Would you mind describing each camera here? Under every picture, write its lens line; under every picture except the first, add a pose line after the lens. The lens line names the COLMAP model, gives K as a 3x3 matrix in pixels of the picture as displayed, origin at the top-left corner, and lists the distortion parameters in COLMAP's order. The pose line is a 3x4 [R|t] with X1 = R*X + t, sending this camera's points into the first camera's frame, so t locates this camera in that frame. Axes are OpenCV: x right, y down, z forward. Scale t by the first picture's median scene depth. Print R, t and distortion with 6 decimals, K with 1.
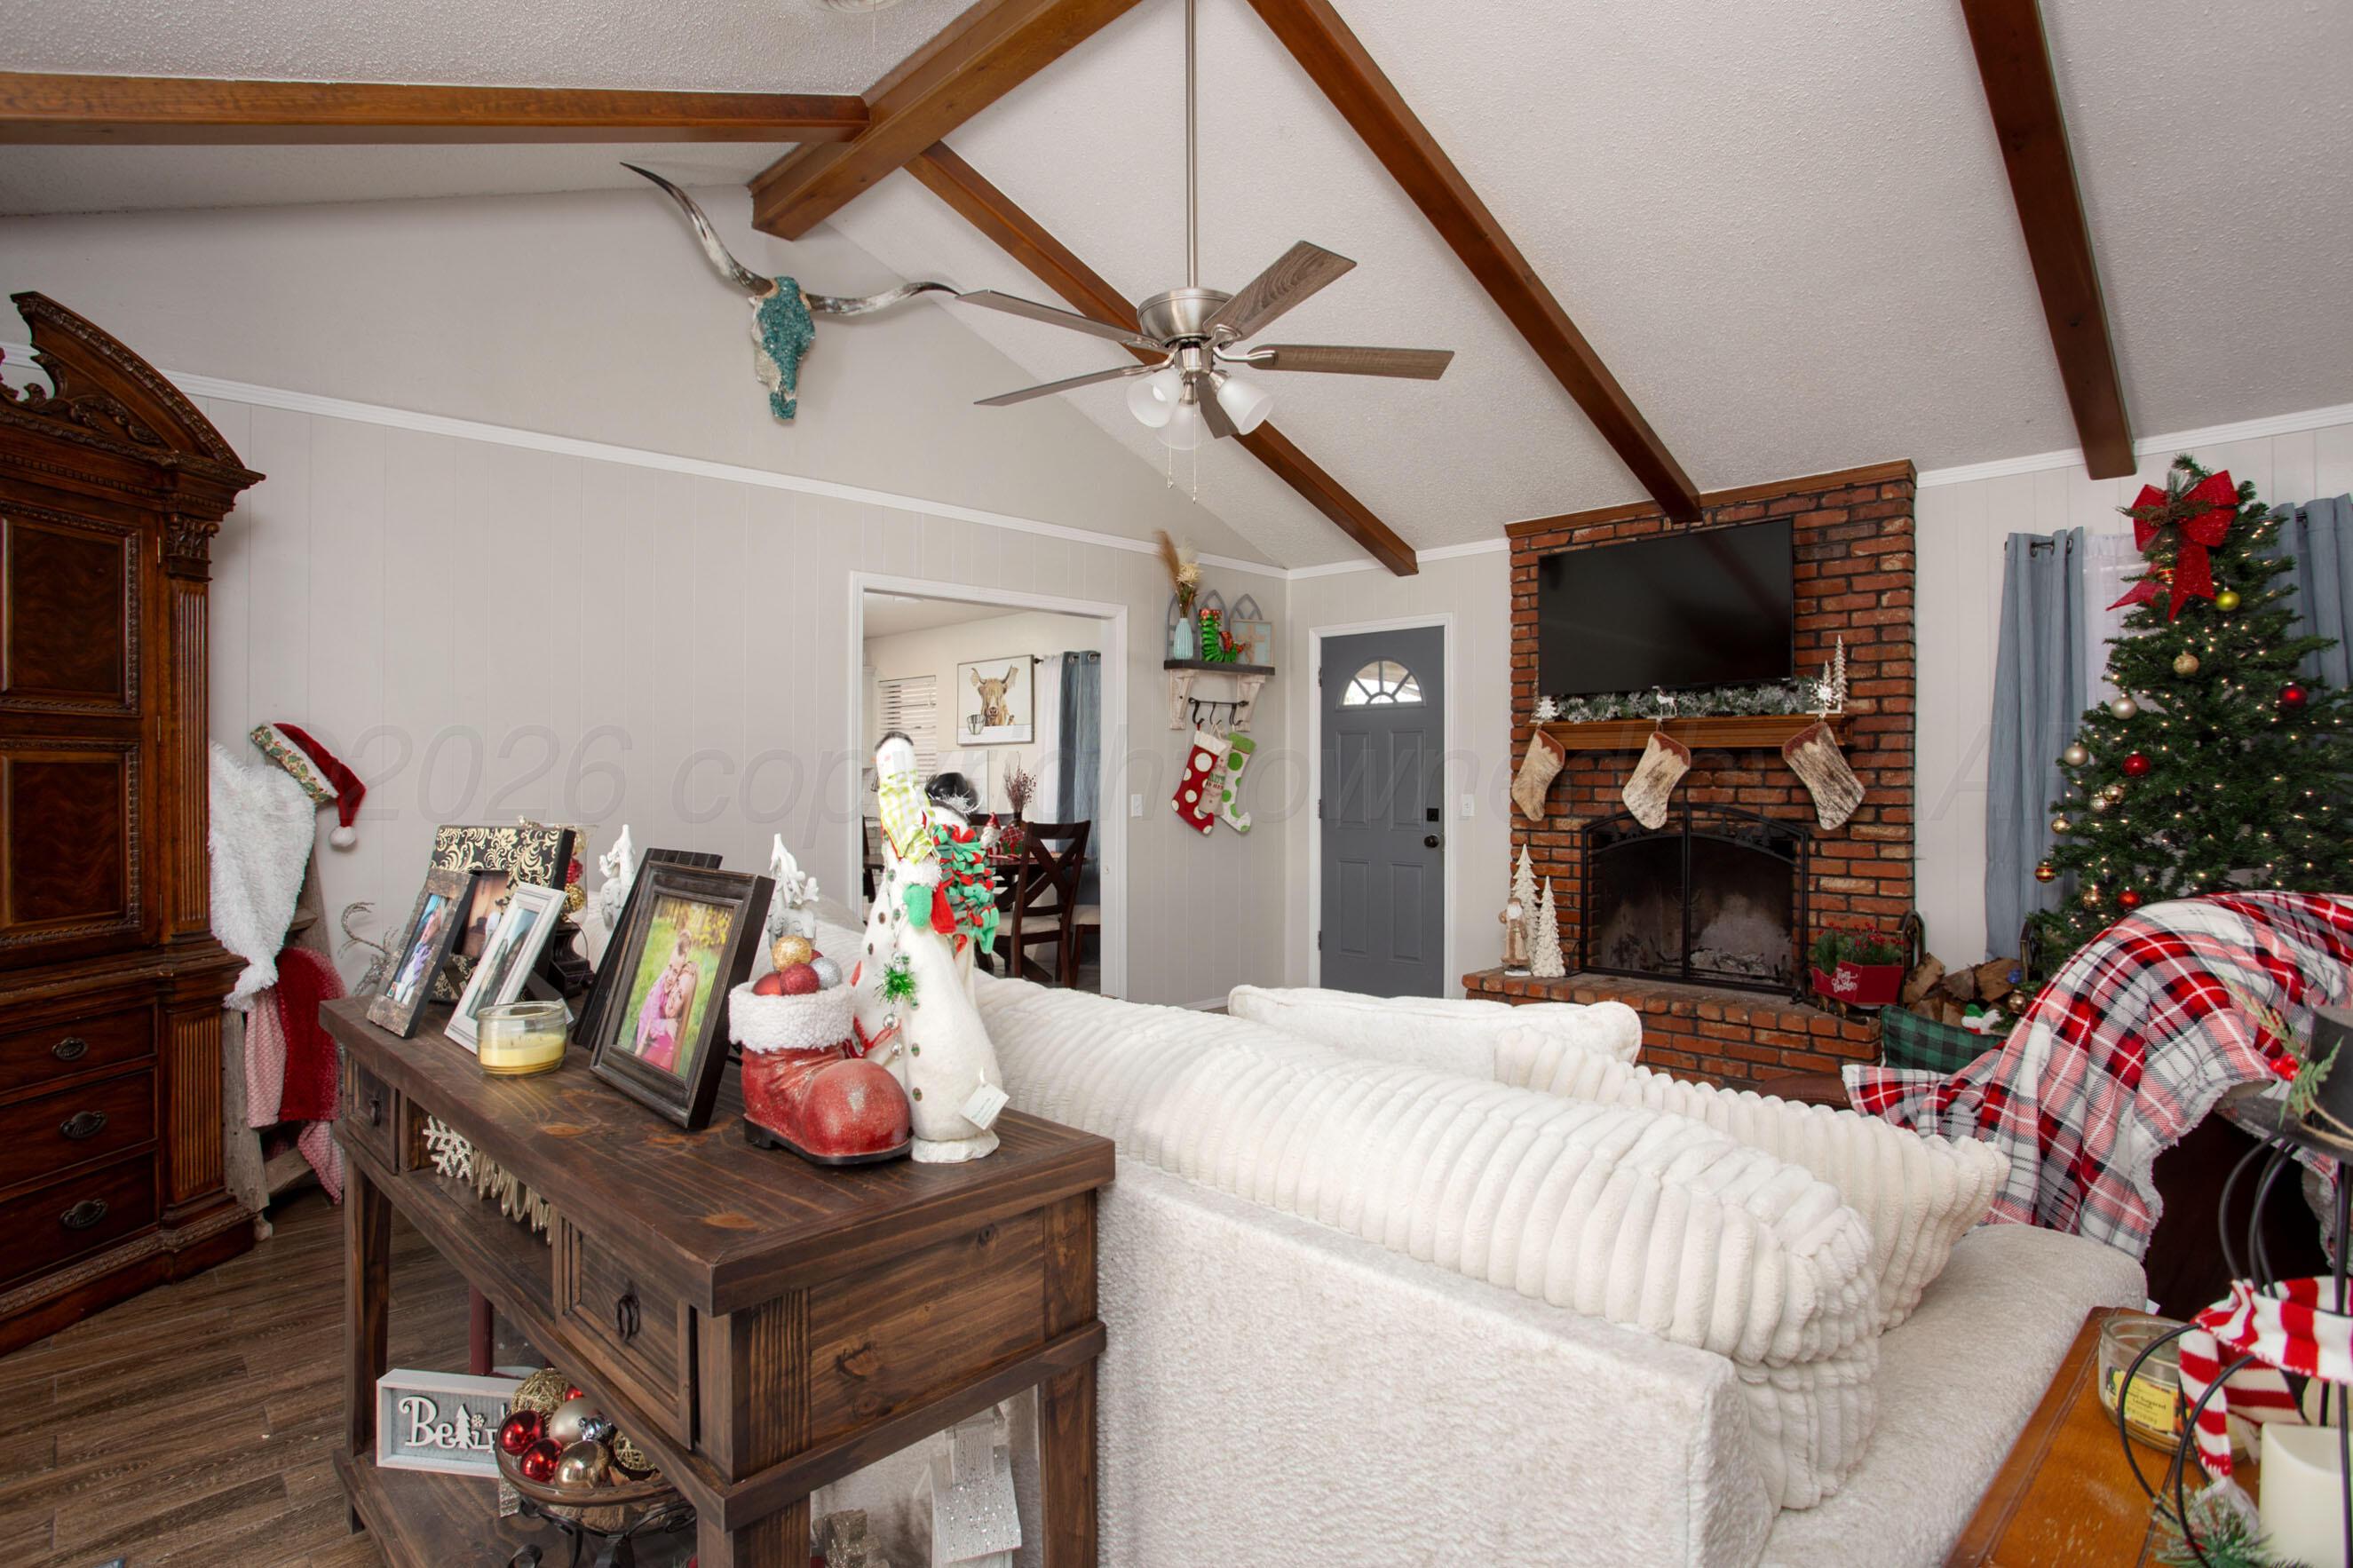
lens RADIAL K [[1171.1, 0, 1179.9], [0, 1171.1, 776.4], [0, 0, 1]] dist [-0.052556, 0.000765]
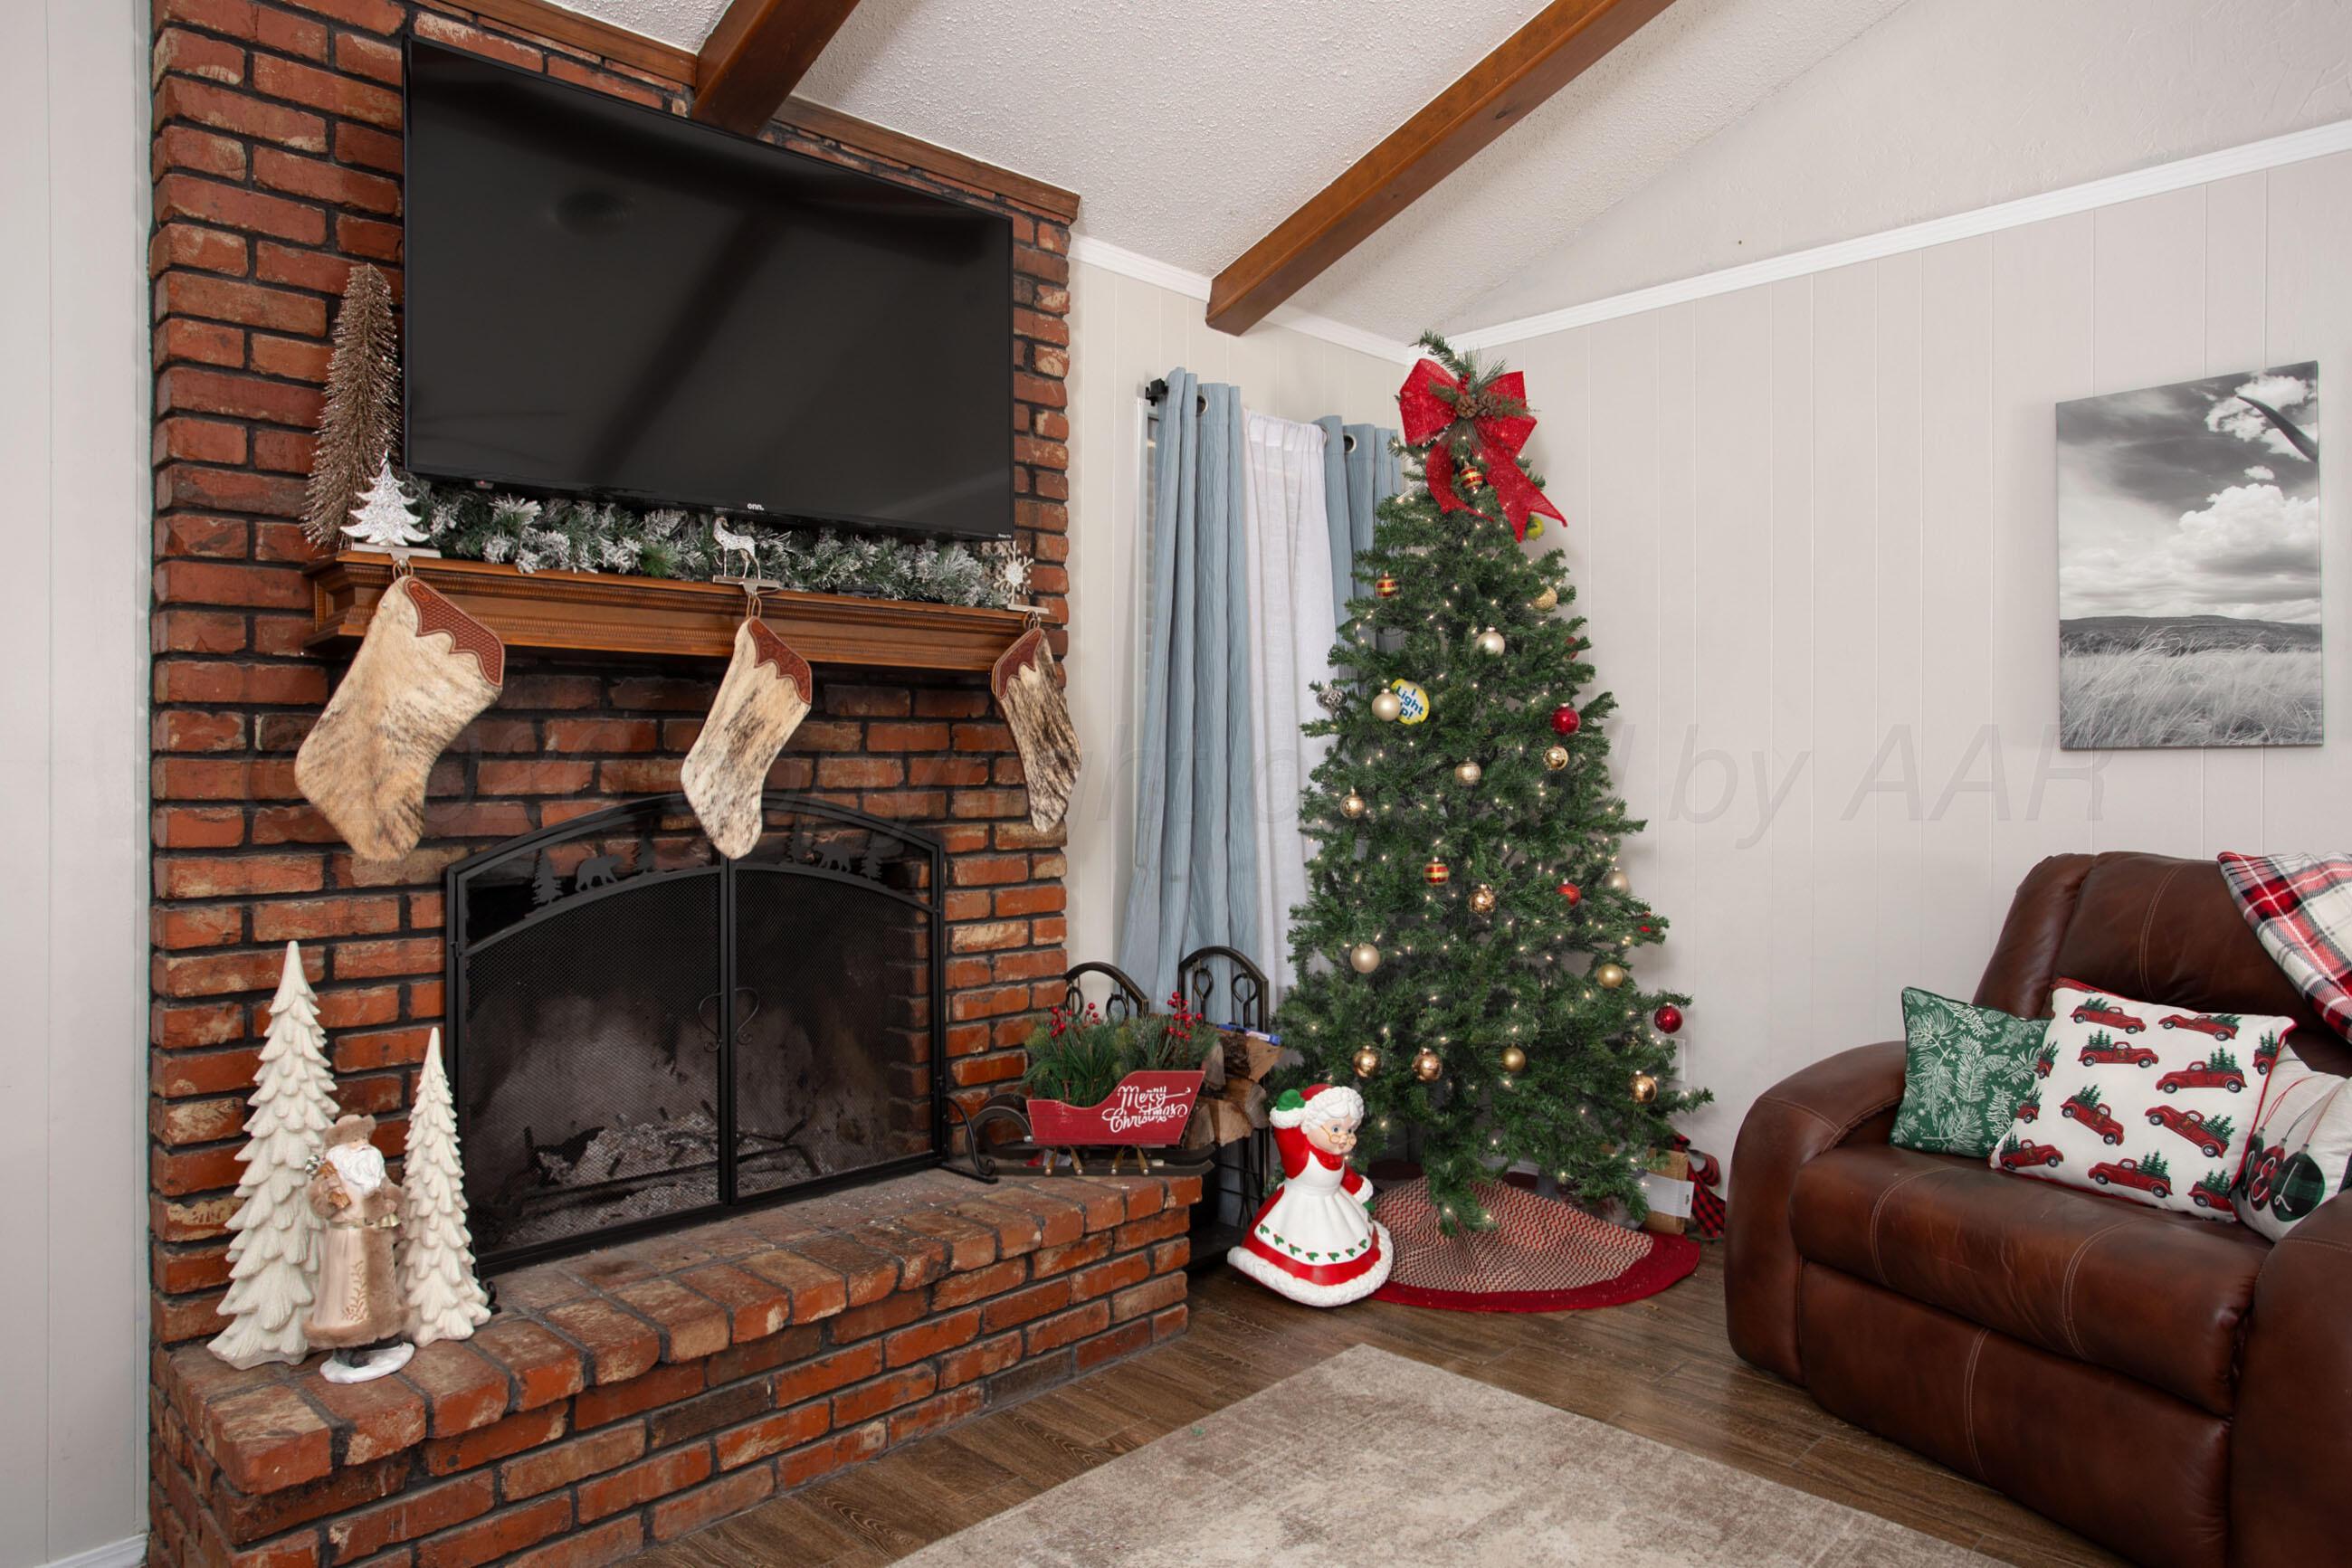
lens RADIAL K [[1450.2, 0, 1180.2], [0, 1450.2, 765.7], [0, 0, 1]] dist [-0.027392, 0.003027]
pose [[0.000969, -0.007546, 0.999971, -0.094760], [-0.001166, 0.999971, 0.007547, 0.009285], [-0.999999, -0.001173, 0.000960, 0.866032]]
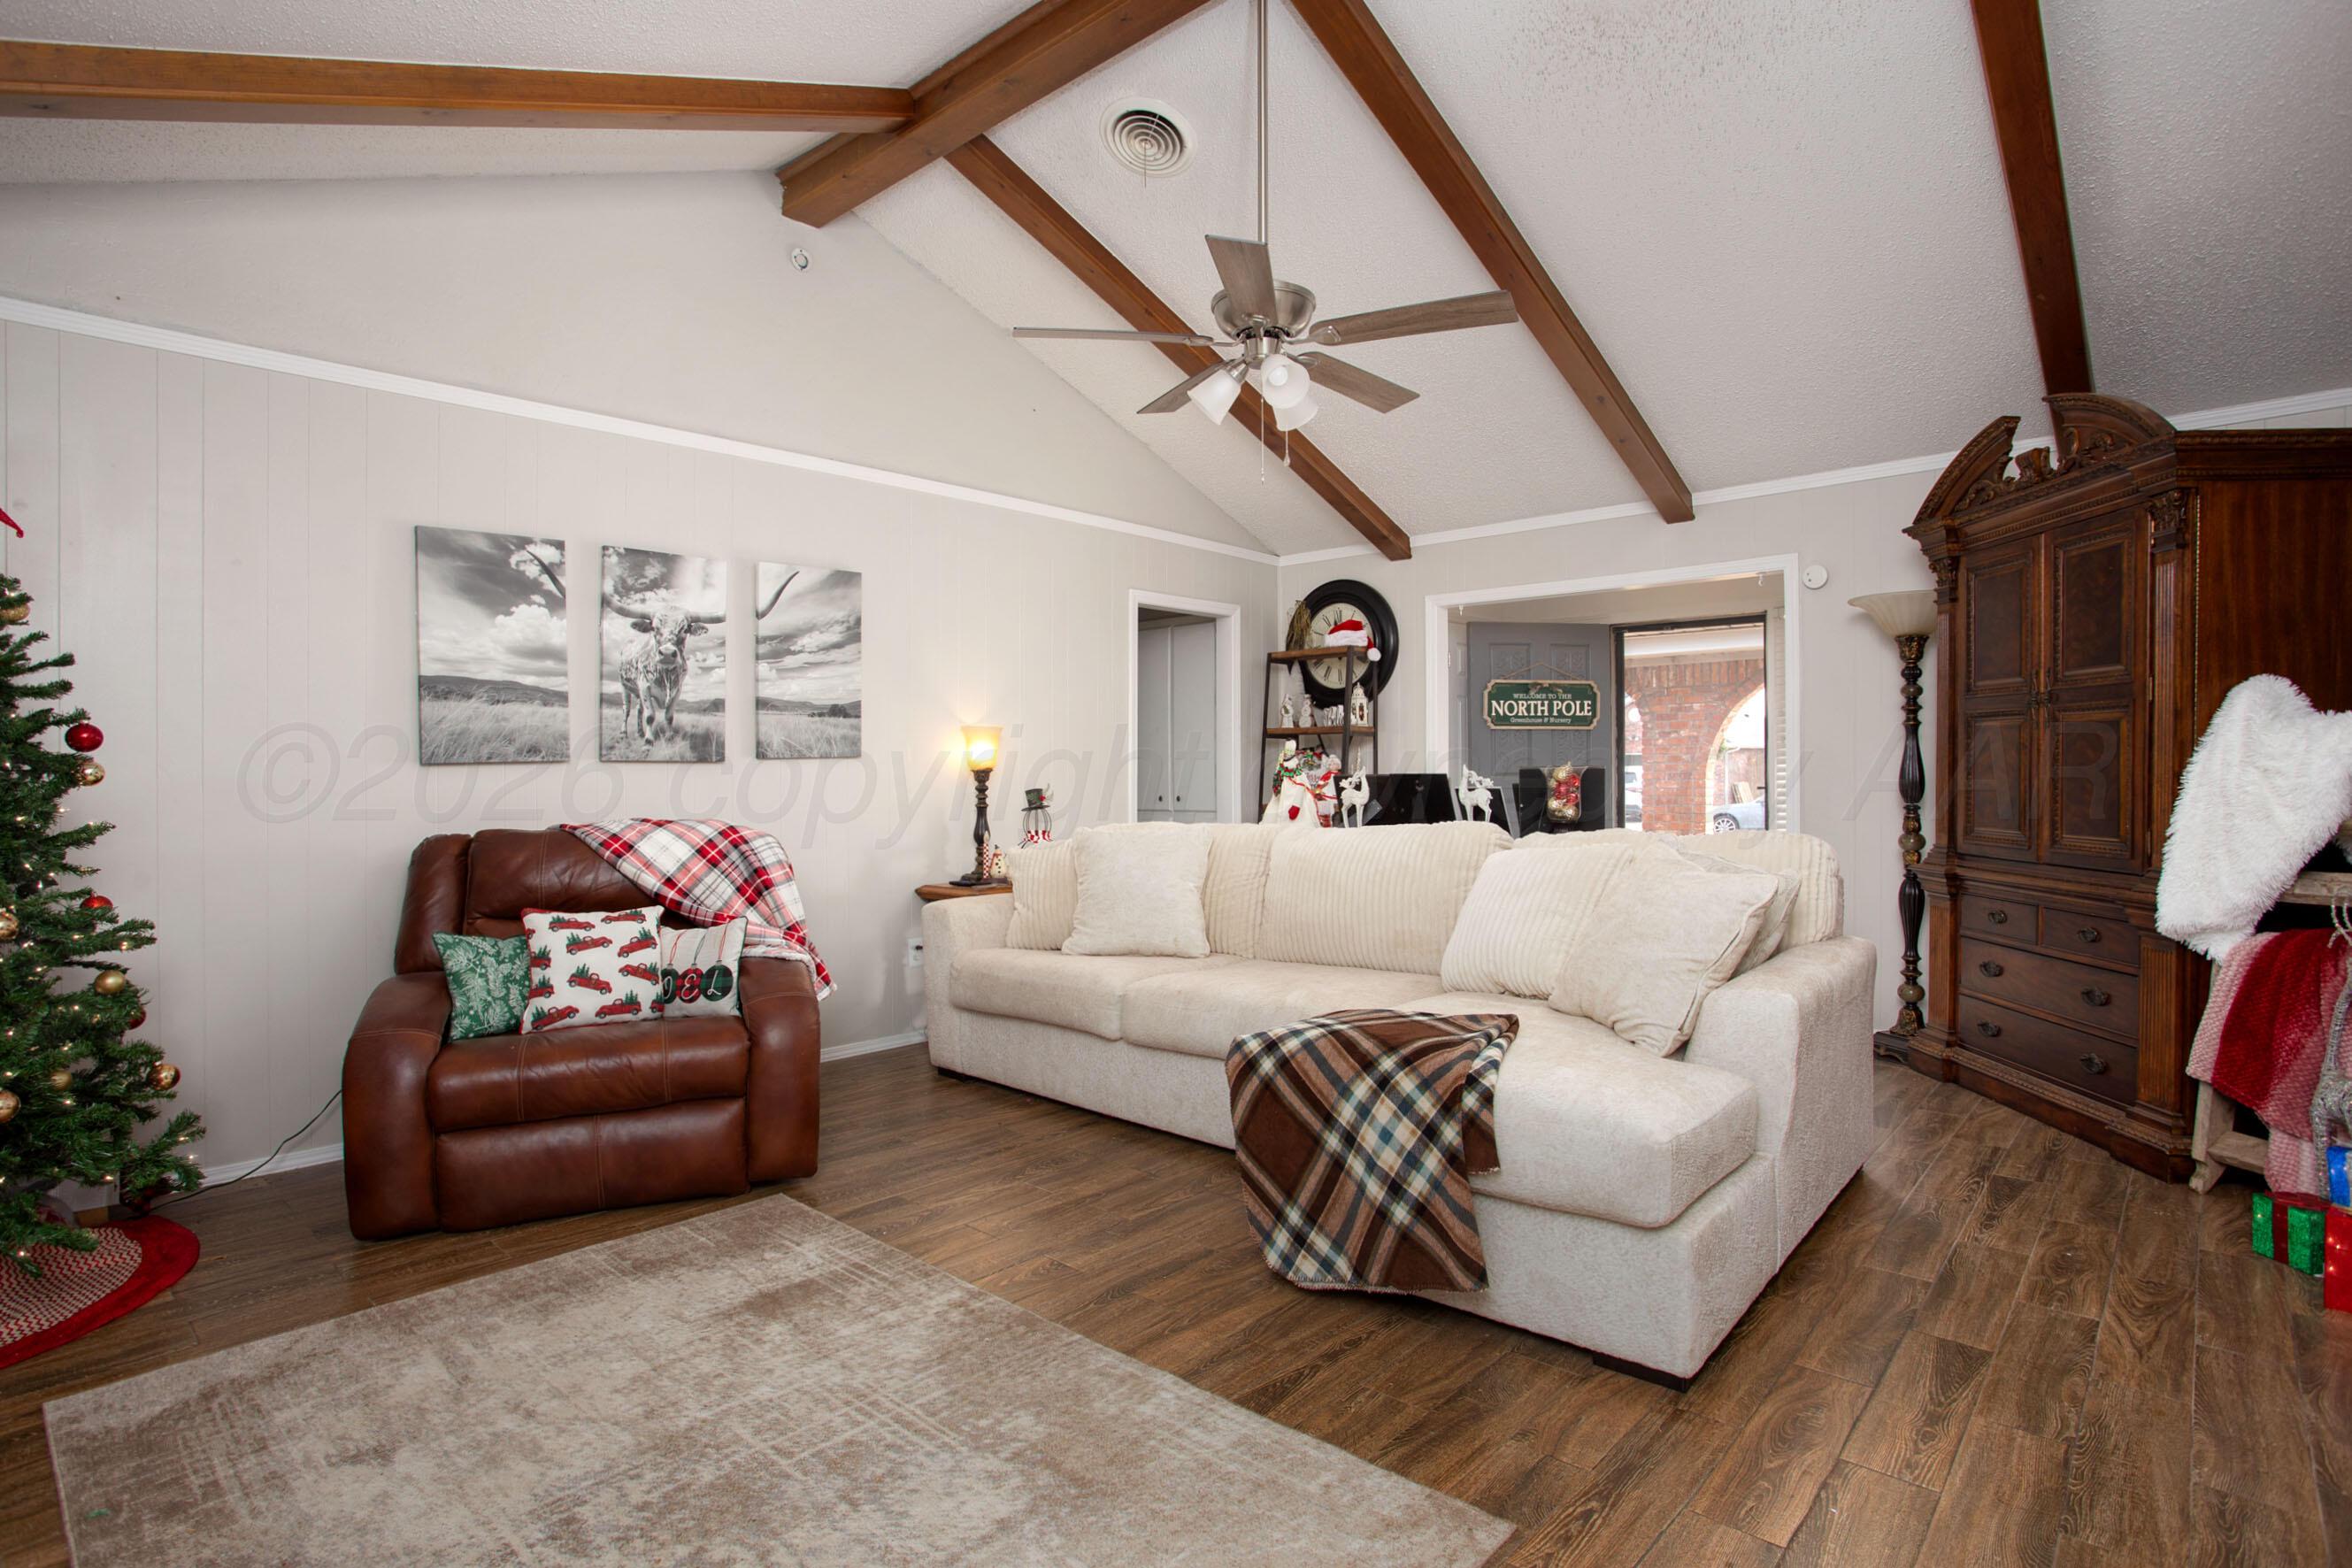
lens RADIAL K [[1170.7, 0, 1179.4], [0, 1170.7, 776.4], [0, 0, 1]] dist [-0.052556, 0.000765]
pose [[-0.999133, 0.007530, -0.040947, 0.090998], [0.007126, 0.999924, 0.010011, 0.010419], [0.041019, 0.009711, -0.999111, 1.247646]]
